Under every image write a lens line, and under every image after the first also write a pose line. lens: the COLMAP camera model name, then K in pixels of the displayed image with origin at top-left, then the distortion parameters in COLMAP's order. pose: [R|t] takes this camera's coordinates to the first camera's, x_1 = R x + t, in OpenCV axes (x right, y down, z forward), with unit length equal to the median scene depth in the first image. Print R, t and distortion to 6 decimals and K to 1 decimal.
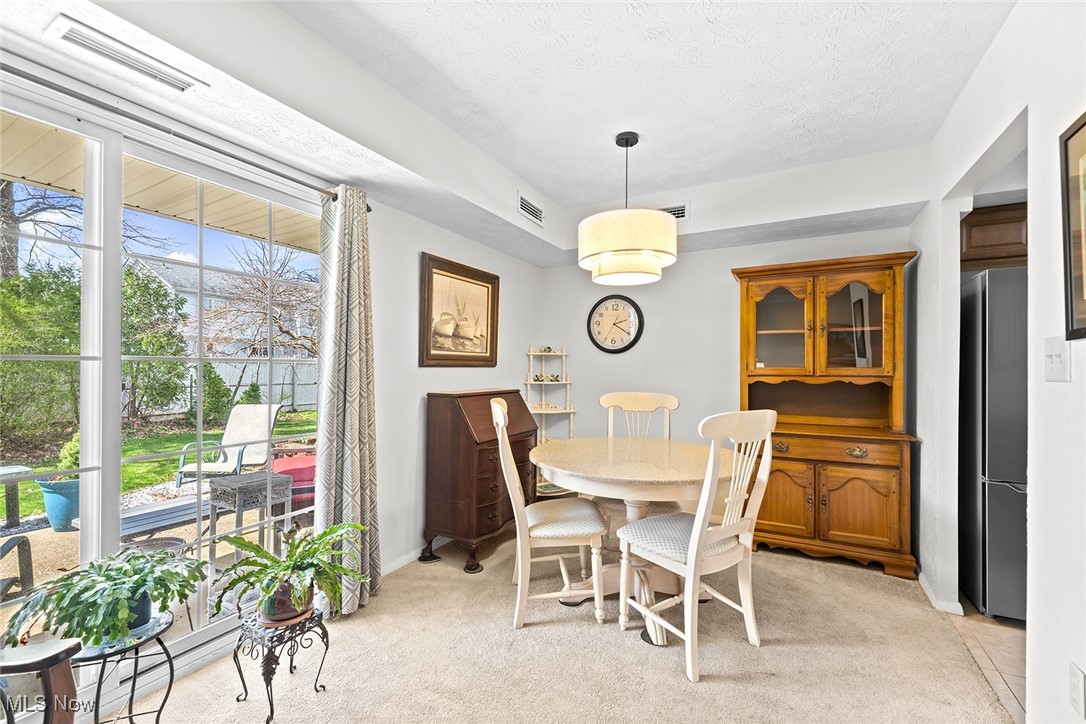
lens RADIAL K [[445.9, 0, 546.7], [0, 445.9, 367.8], [0, 0, 1]] dist [0.001360, -0.000589]
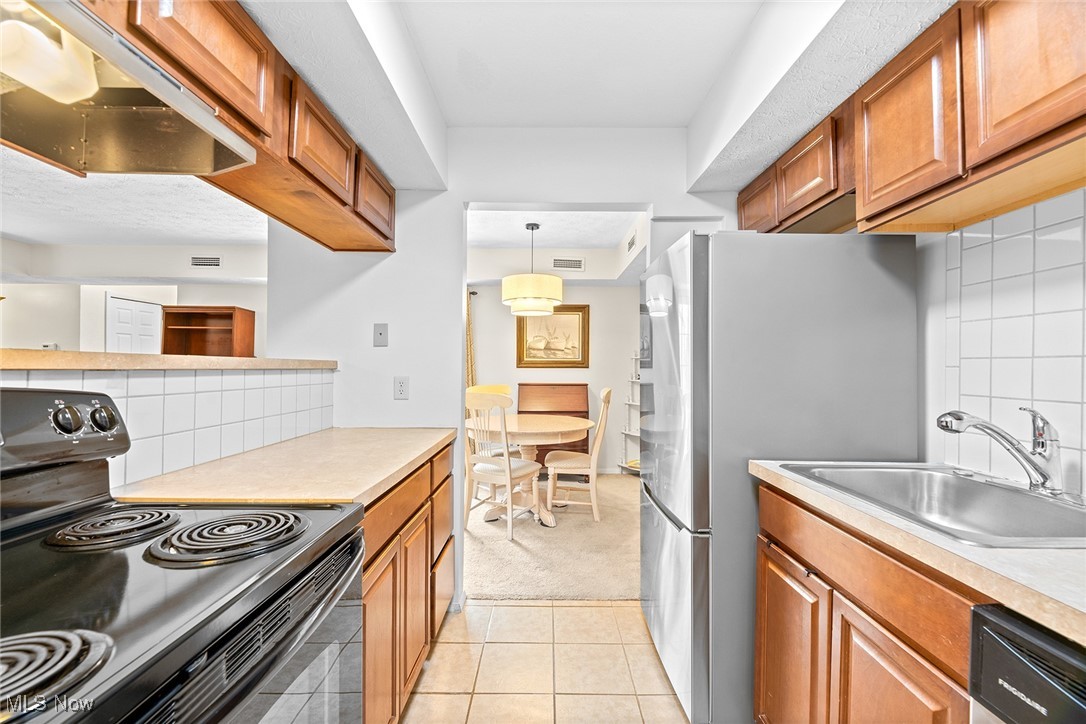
lens RADIAL K [[447.8, 0, 545.1], [0, 447.8, 363.9], [0, 0, 1]] dist [0.008097, -0.007855]
pose [[0.482151, -0.006368, -0.876065, 1.328694], [-0.002808, 0.999957, -0.008814, -0.002232], [0.876084, 0.006710, 0.482113, 0.217784]]
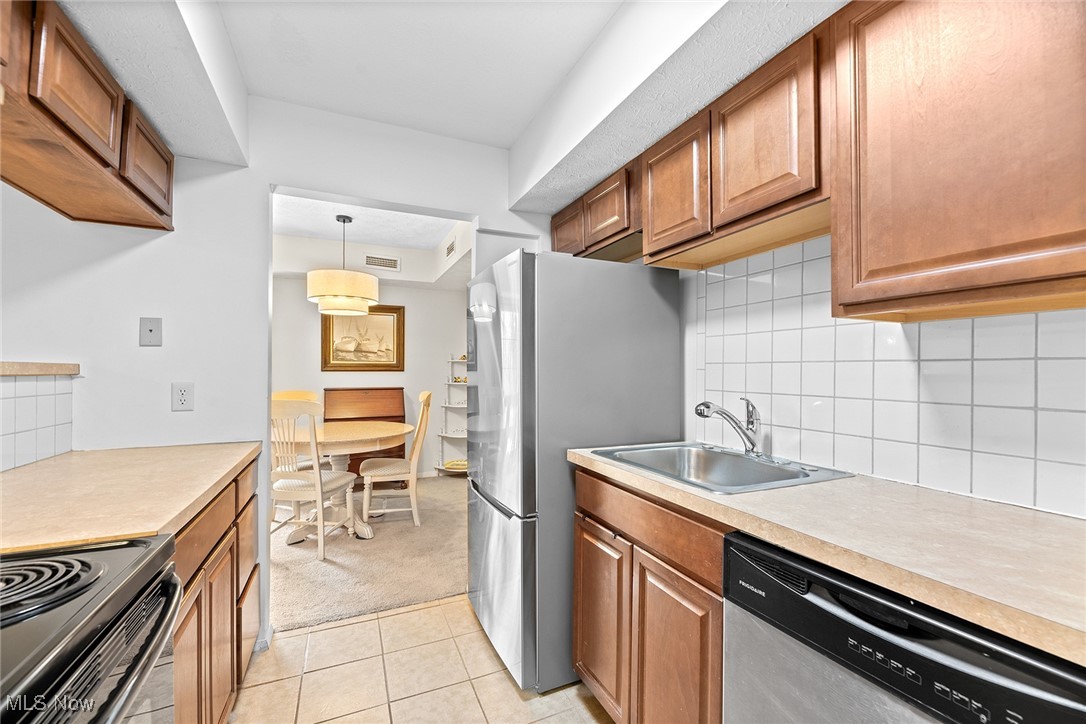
lens RADIAL K [[445.9, 0, 546.7], [0, 445.9, 367.8], [0, 0, 1]] dist [0.001360, -0.000589]
pose [[0.801965, -0.005109, -0.597350, 1.326188], [0.001852, 0.999980, -0.006067, -0.003508], [0.597369, 0.003759, 0.801958, 0.173617]]
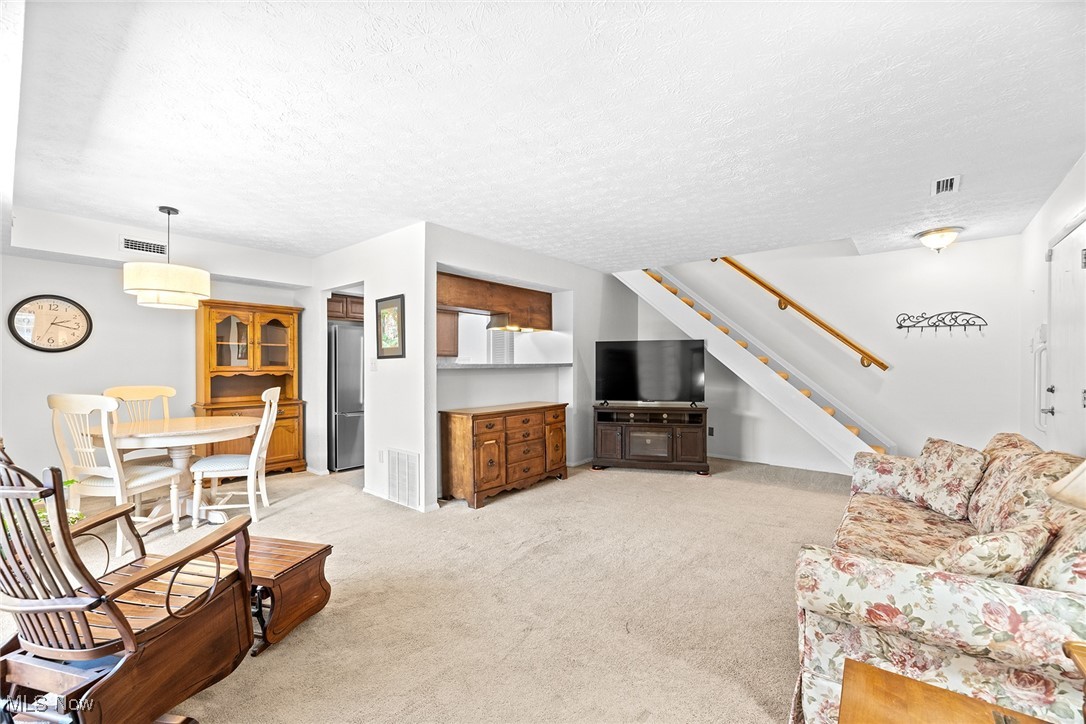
lens RADIAL K [[447.8, 0, 545.1], [0, 447.8, 363.9], [0, 0, 1]] dist [0.008097, -0.007855]
pose [[0.192842, 0.001360, 0.981229, -0.838754], [-0.002141, 0.999997, -0.000965, -0.010158], [-0.981228, -0.001915, 0.192844, -0.401346]]
